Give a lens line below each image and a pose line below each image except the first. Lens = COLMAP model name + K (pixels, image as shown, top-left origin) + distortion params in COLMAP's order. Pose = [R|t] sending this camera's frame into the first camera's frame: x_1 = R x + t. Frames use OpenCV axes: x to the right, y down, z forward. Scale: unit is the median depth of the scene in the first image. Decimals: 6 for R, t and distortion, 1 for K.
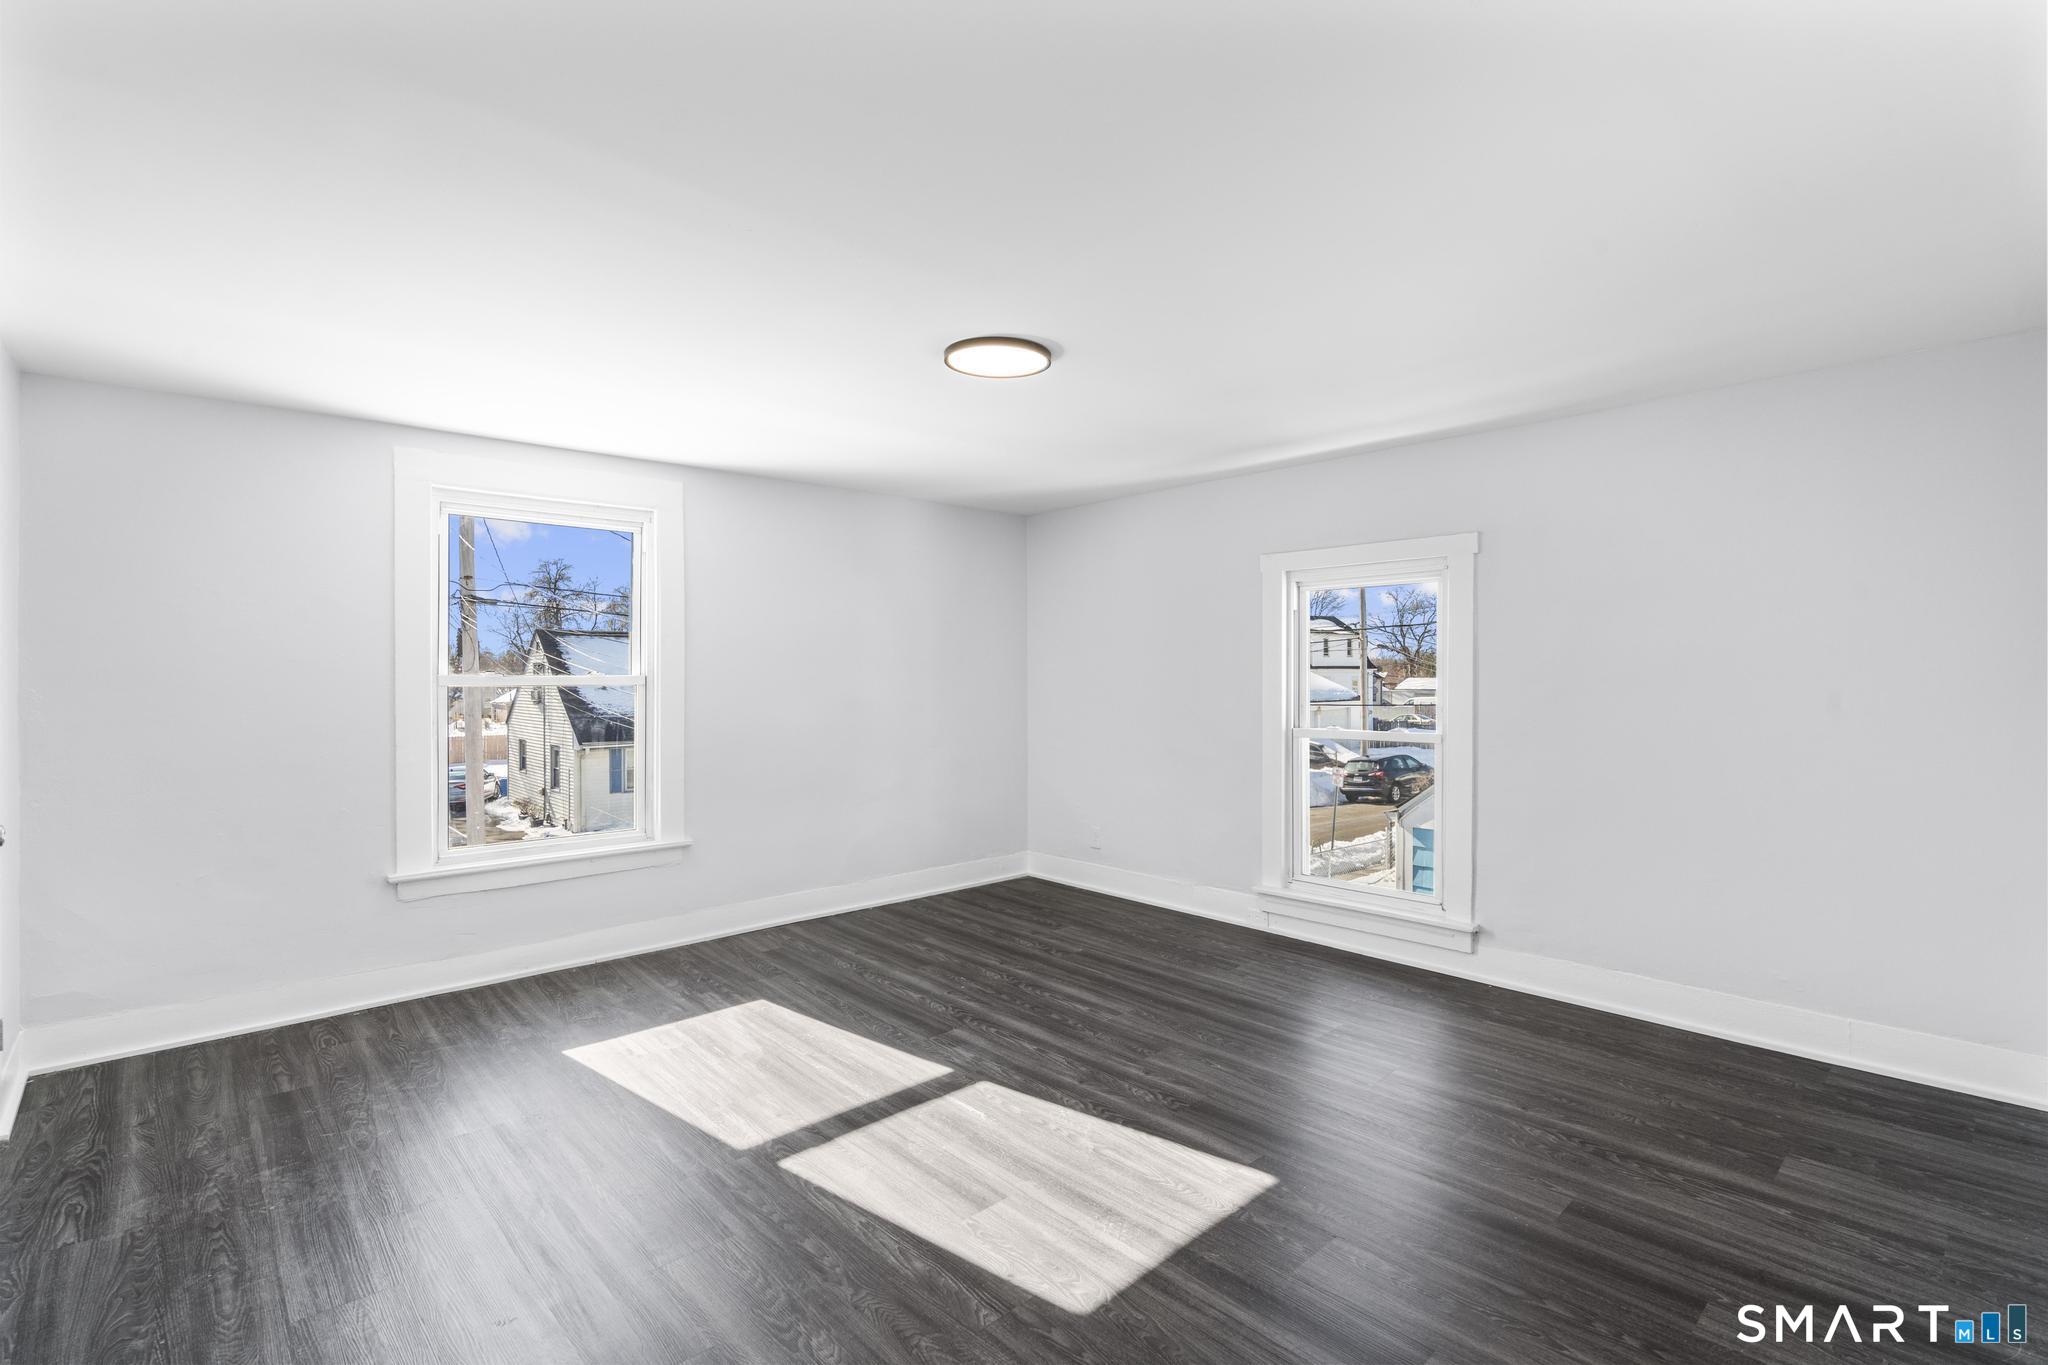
lens RADIAL K [[949.3, 0, 1020.2], [0, 949.3, 682.2], [0, 0, 1]] dist [0.001182, -0.000077]
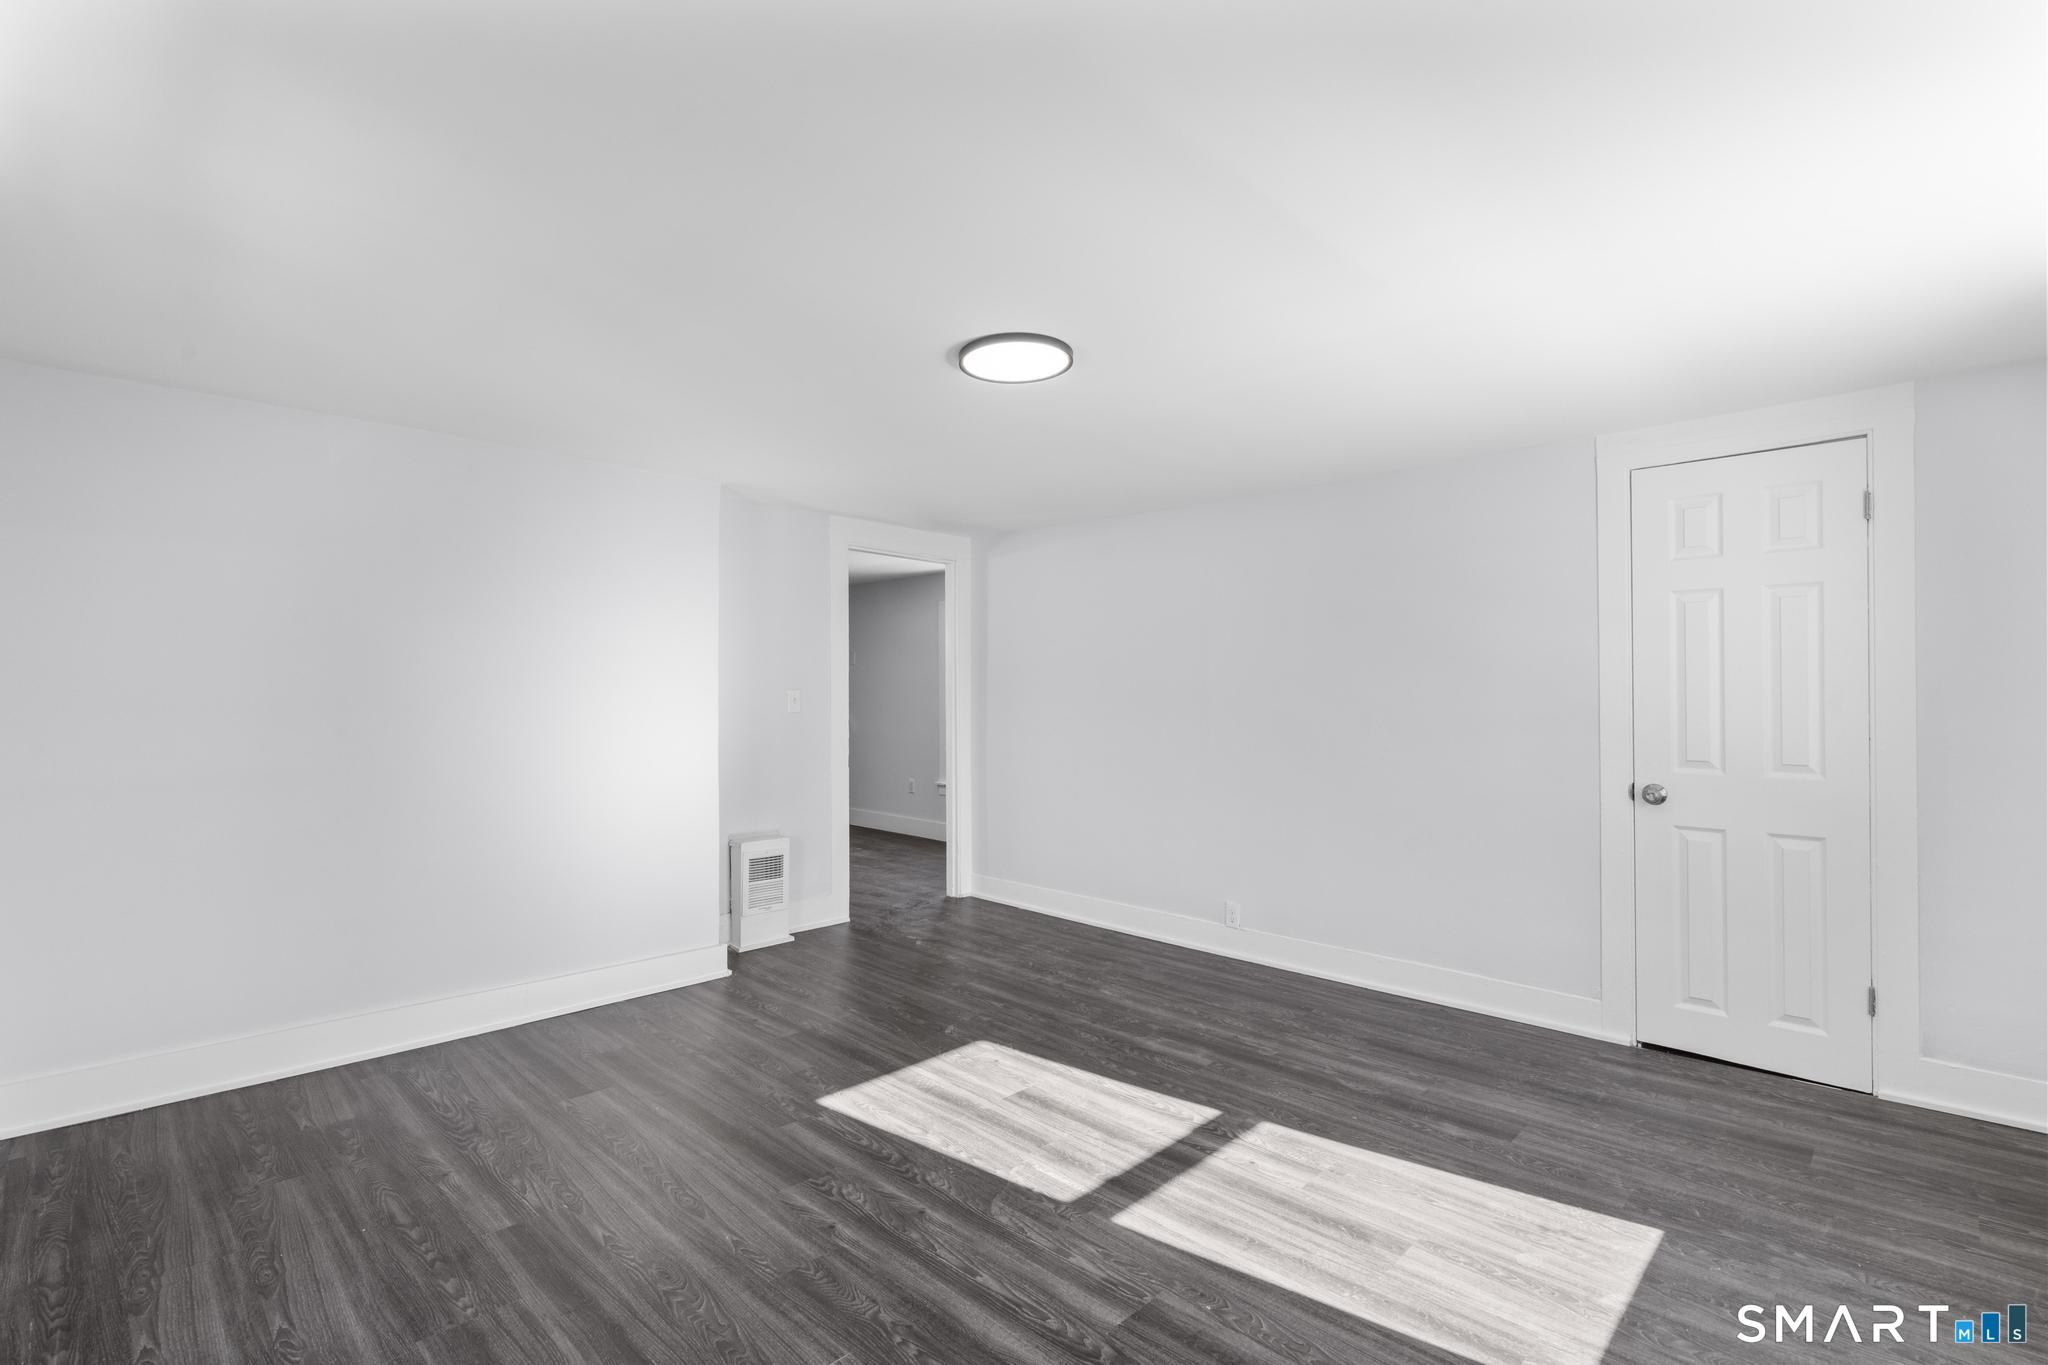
lens RADIAL K [[943.8, 0, 1018.1], [0, 943.8, 687.1], [0, 0, 1]] dist [-0.002557, 0.001836]
pose [[-0.998785, 0.004835, -0.049038, 0.016594], [0.004374, 0.999945, 0.009493, -0.019858], [0.049081, 0.009267, -0.998752, 1.440216]]
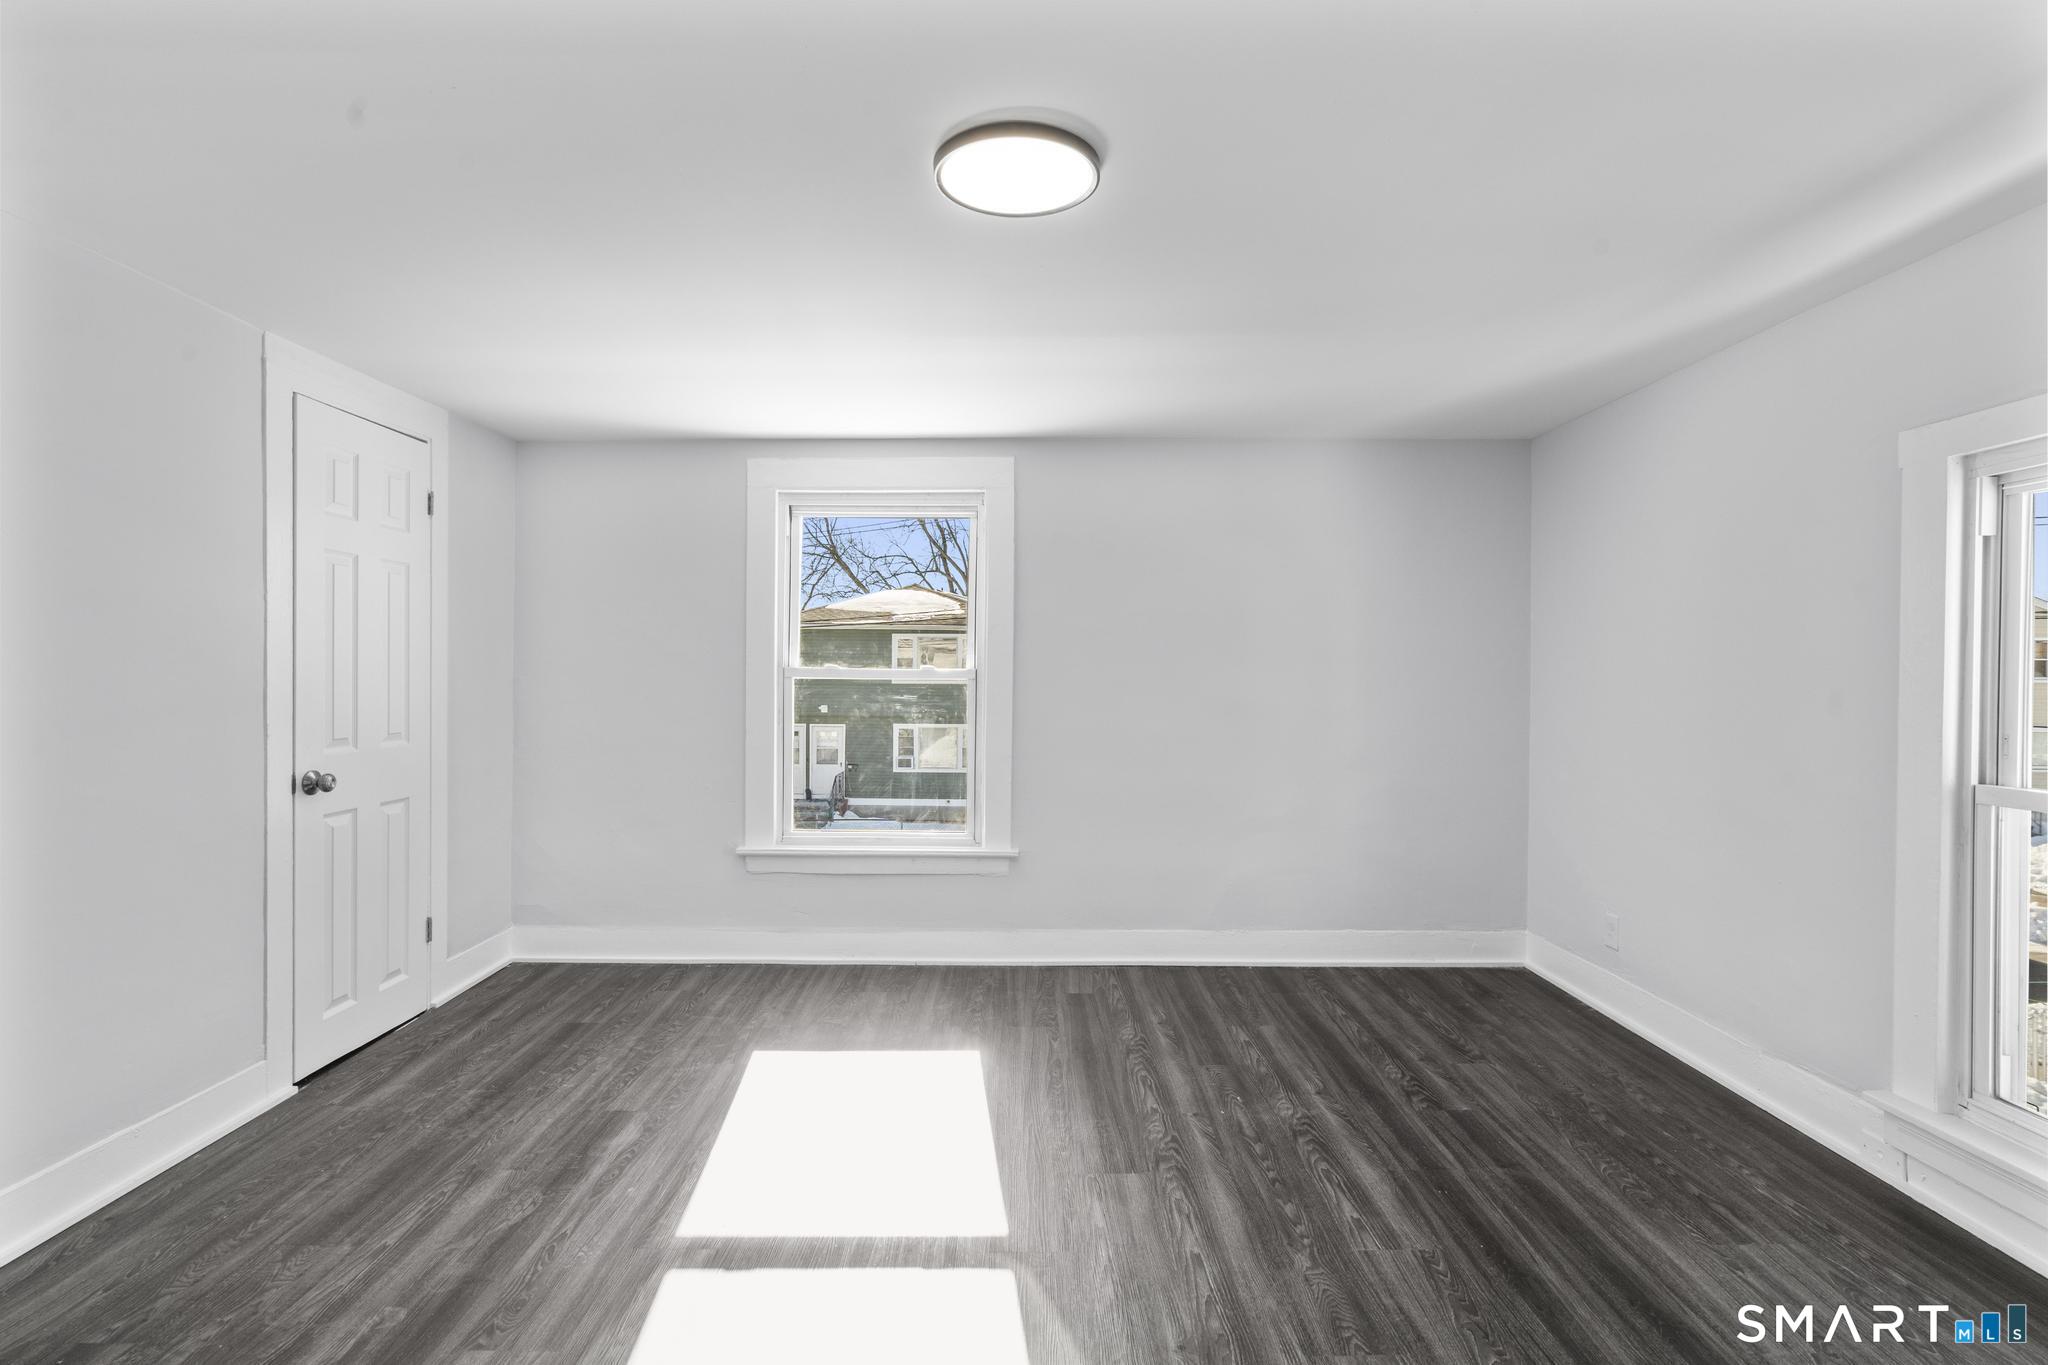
lens RADIAL K [[943.8, 0, 1018.1], [0, 943.8, 687.1], [0, 0, 1]] dist [-0.002557, 0.001836]
pose [[0.733996, 0.014945, -0.678989, 0.310342], [-0.012372, 0.999886, 0.008634, 0.001995], [0.679041, 0.002063, 0.734097, 0.398792]]
